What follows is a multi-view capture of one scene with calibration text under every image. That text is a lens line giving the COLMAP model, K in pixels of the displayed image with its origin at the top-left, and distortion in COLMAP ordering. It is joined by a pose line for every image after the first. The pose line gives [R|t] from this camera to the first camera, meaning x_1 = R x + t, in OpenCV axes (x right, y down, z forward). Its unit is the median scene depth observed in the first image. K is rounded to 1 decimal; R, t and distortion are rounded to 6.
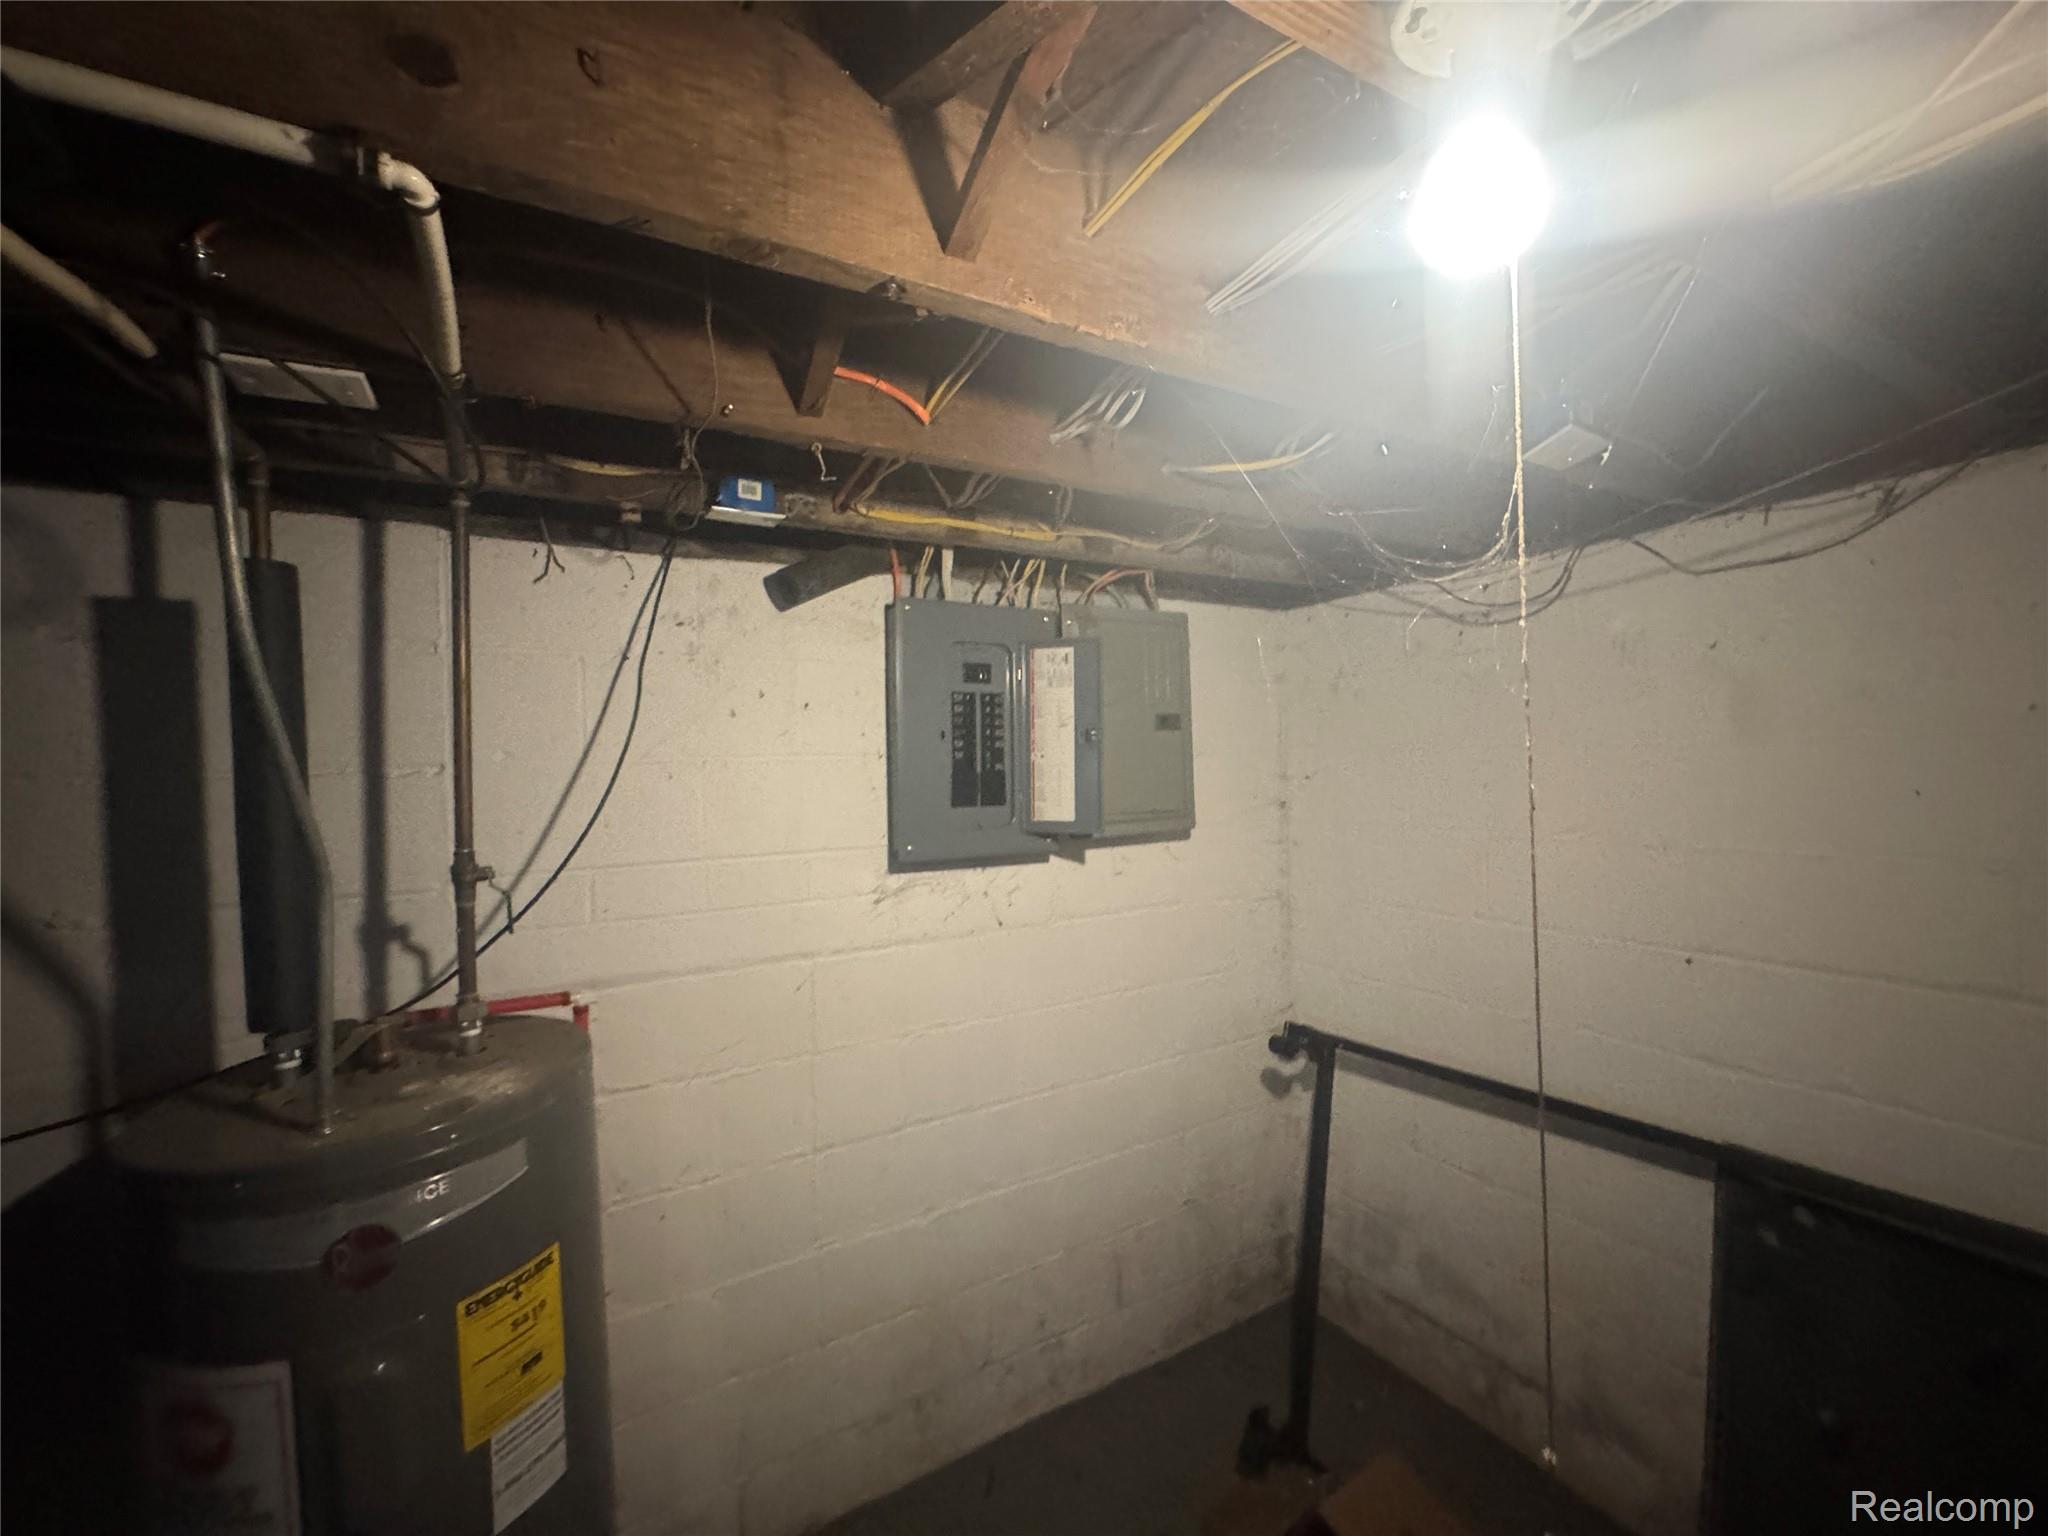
lens RADIAL K [[812.2, 0, 1029.9], [0, 812.2, 773.5], [0, 0, 1]] dist [-0.007430, 0.000077]
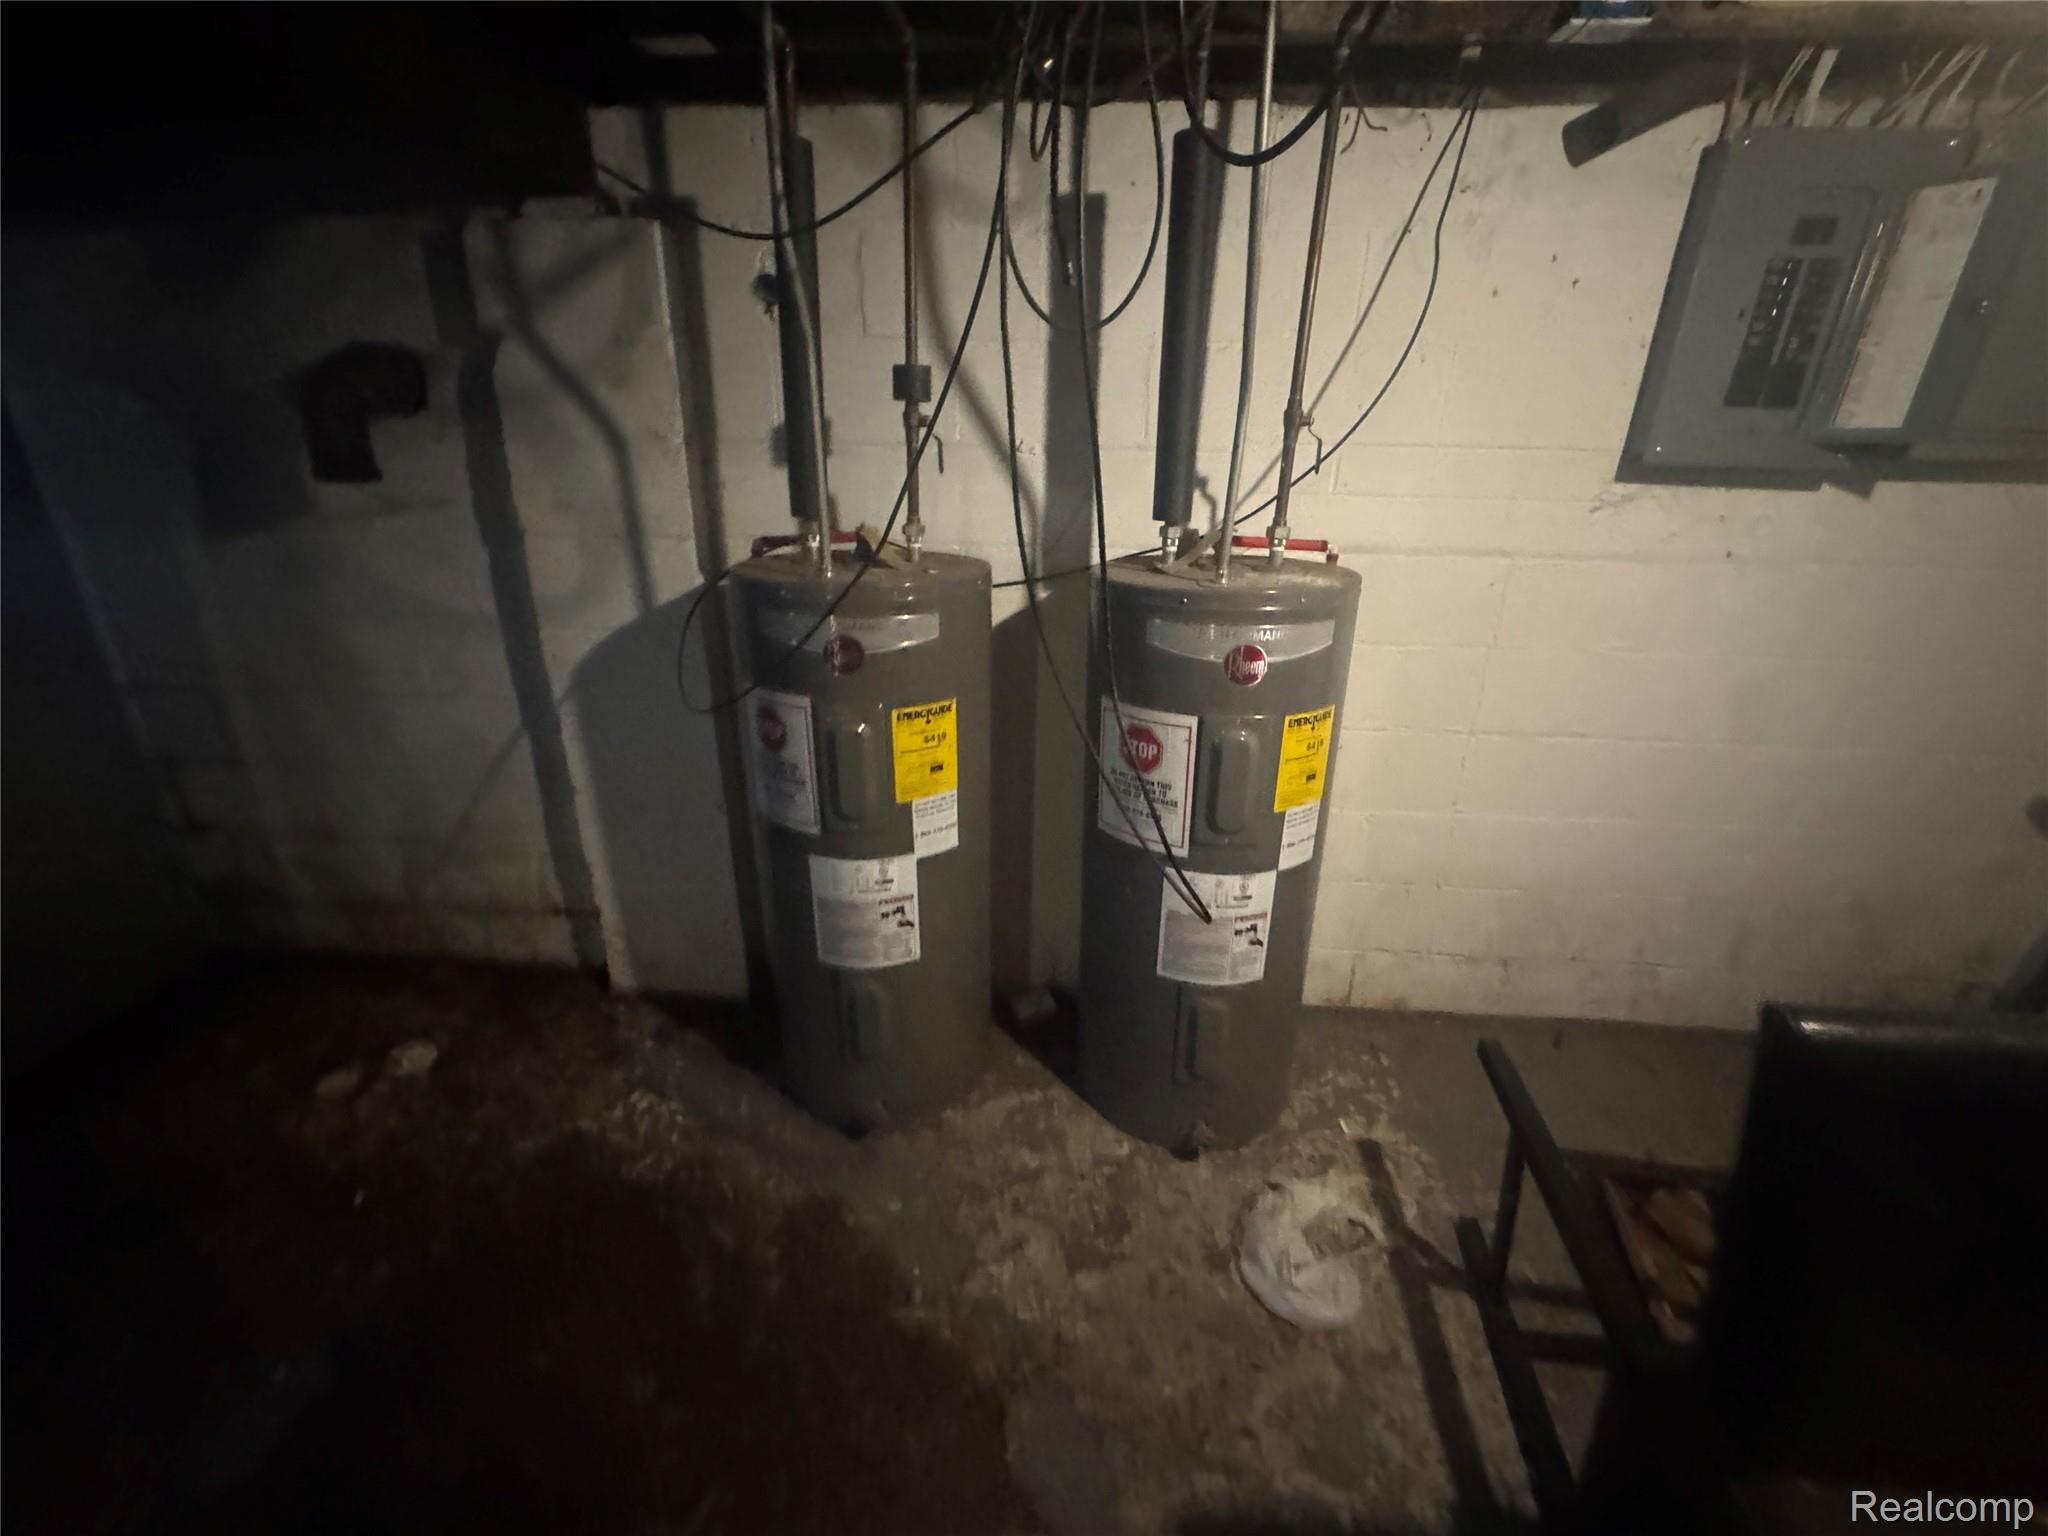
lens RADIAL K [[812.2, 0, 1024.1], [0, 812.2, 770.9], [0, 0, 1]] dist [-0.007430, 0.000077]
pose [[0.821130, 0.240466, -0.517611, -0.196607], [-0.047889, 0.932741, 0.357352, 0.154922], [0.568729, -0.268644, 0.777418, -0.269999]]
